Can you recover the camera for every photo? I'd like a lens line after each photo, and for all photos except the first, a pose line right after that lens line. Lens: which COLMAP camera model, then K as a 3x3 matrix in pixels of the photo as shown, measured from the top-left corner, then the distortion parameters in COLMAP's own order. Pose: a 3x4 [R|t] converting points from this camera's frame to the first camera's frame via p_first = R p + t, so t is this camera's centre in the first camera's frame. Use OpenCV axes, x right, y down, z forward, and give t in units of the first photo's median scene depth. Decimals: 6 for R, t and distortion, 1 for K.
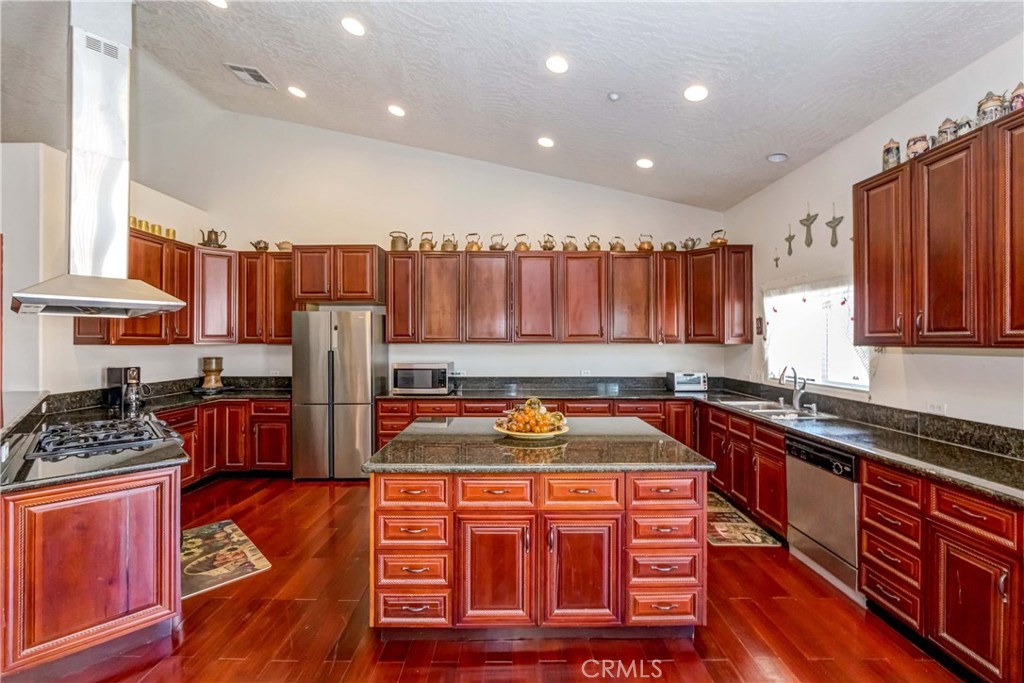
lens RADIAL K [[417.1, 0, 514.3], [0, 417.1, 339.5], [0, 0, 1]] dist [-0.018127, 0.000059]
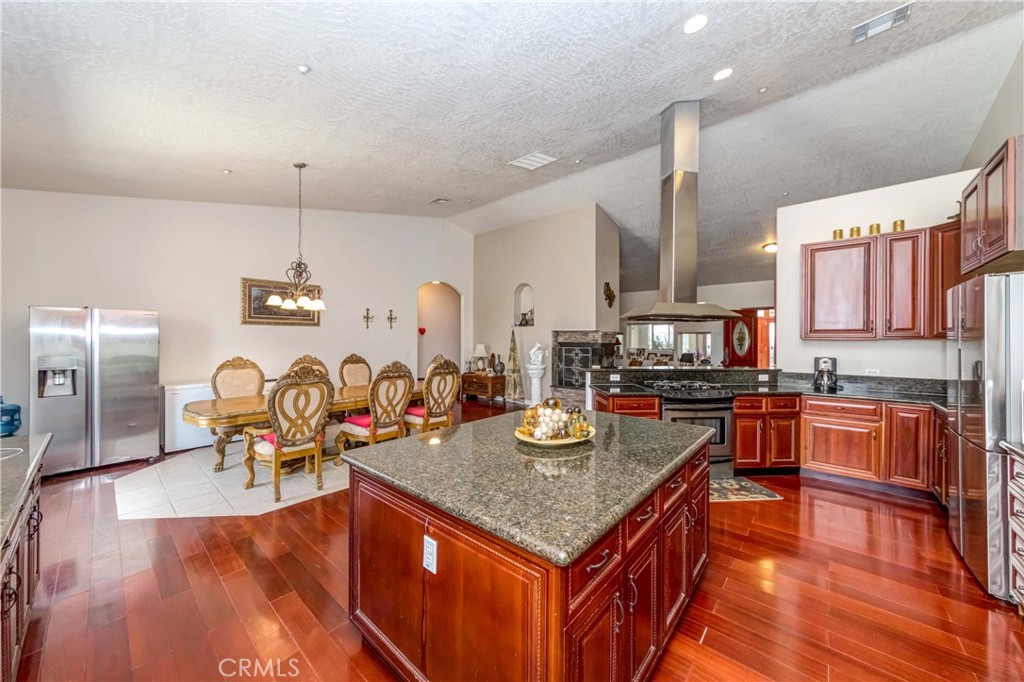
lens RADIAL K [[361.8, 0, 512.0], [0, 361.8, 341.0], [0, 0, 1]] dist [0.005653, 0.000268]
pose [[-0.662559, -0.000487, -0.749010, 0.392723], [-0.000974, 1.000000, 0.000211, 0.015680], [0.749009, 0.000869, -0.662559, 0.845185]]
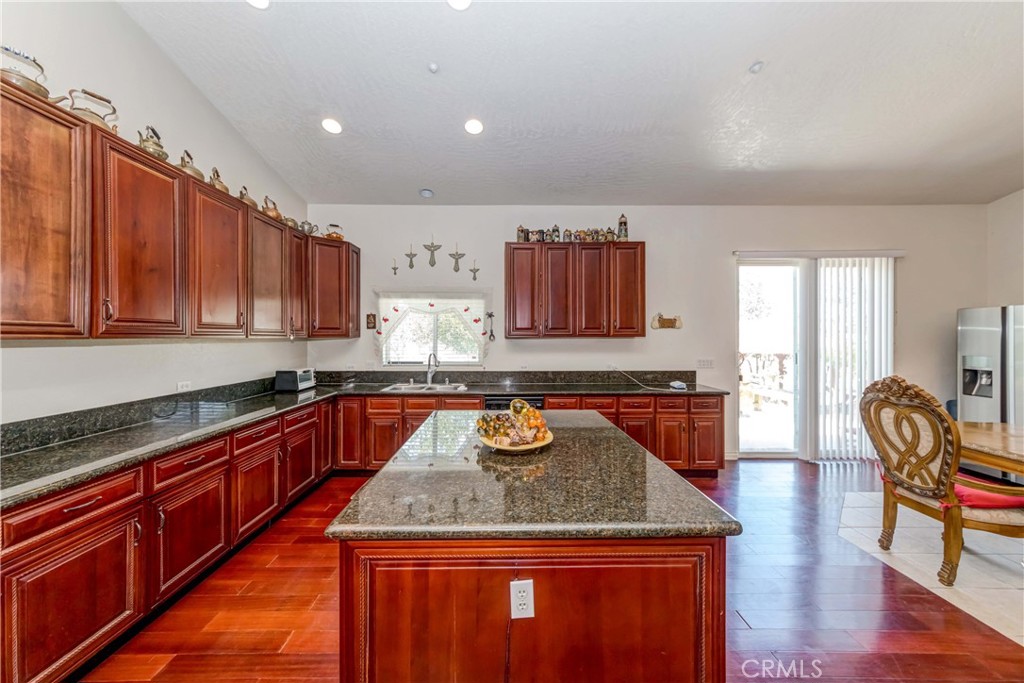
lens RADIAL K [[366.8, 0, 508.1], [0, 366.8, 337.5], [0, 0, 1]] dist [0.002048, 0.000132]
pose [[-0.003574, -0.002932, 0.999989, -0.416963], [-0.002202, 0.999993, 0.002924, 0.007673], [-0.999991, -0.002192, -0.003581, 0.601473]]
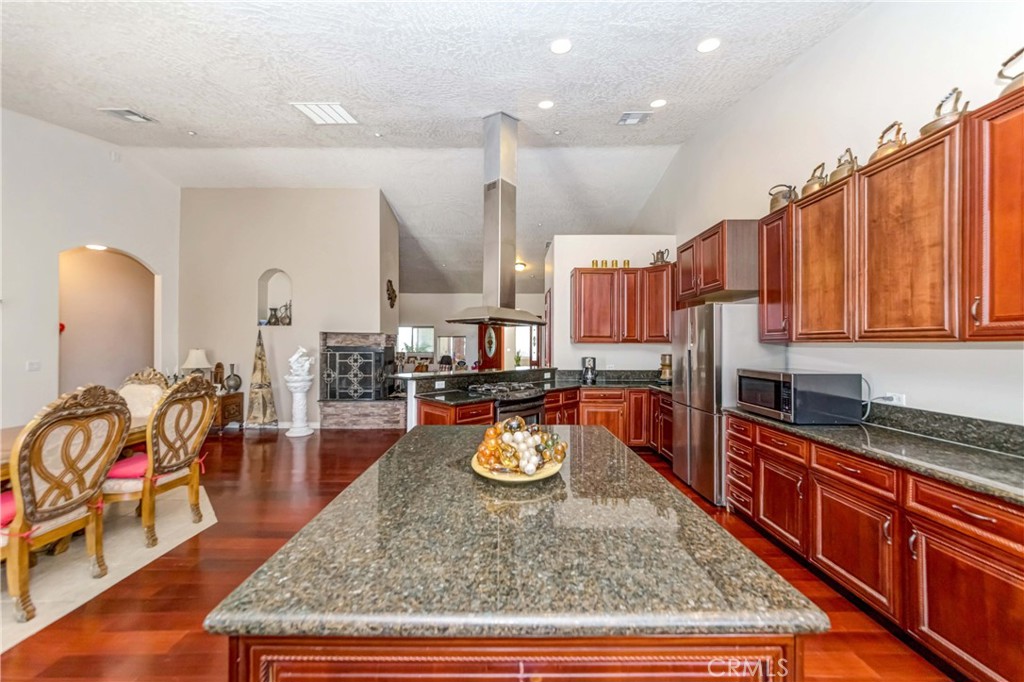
lens RADIAL K [[368.1, 0, 508.5], [0, 368.1, 343.1], [0, 0, 1]] dist [0.000059, 0.000265]
pose [[-0.008474, -0.002092, -0.999962, 0.387211], [0.000619, 0.999998, -0.002097, 0.012998], [0.999964, -0.000637, -0.008473, 0.583855]]
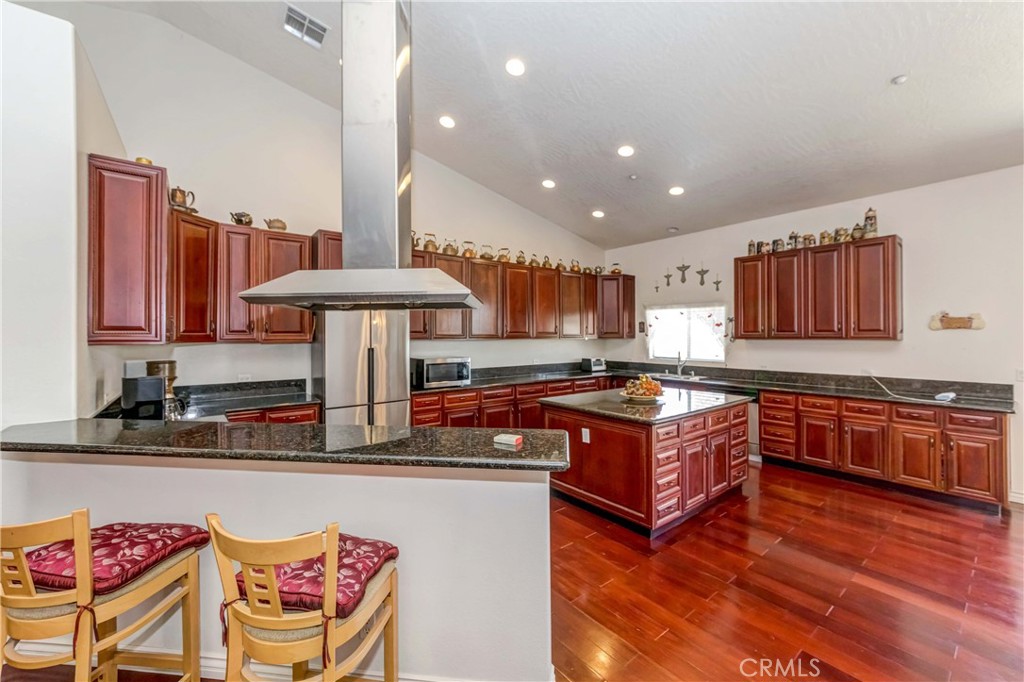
lens RADIAL K [[412.9, 0, 514.7], [0, 412.9, 334.5], [0, 0, 1]] dist [0.030678, -0.000022]
pose [[0.782891, 0.001096, 0.622158, -0.765587], [-0.000185, 0.999999, -0.001529, -0.001758], [-0.622159, 0.001082, 0.782890, 0.048372]]
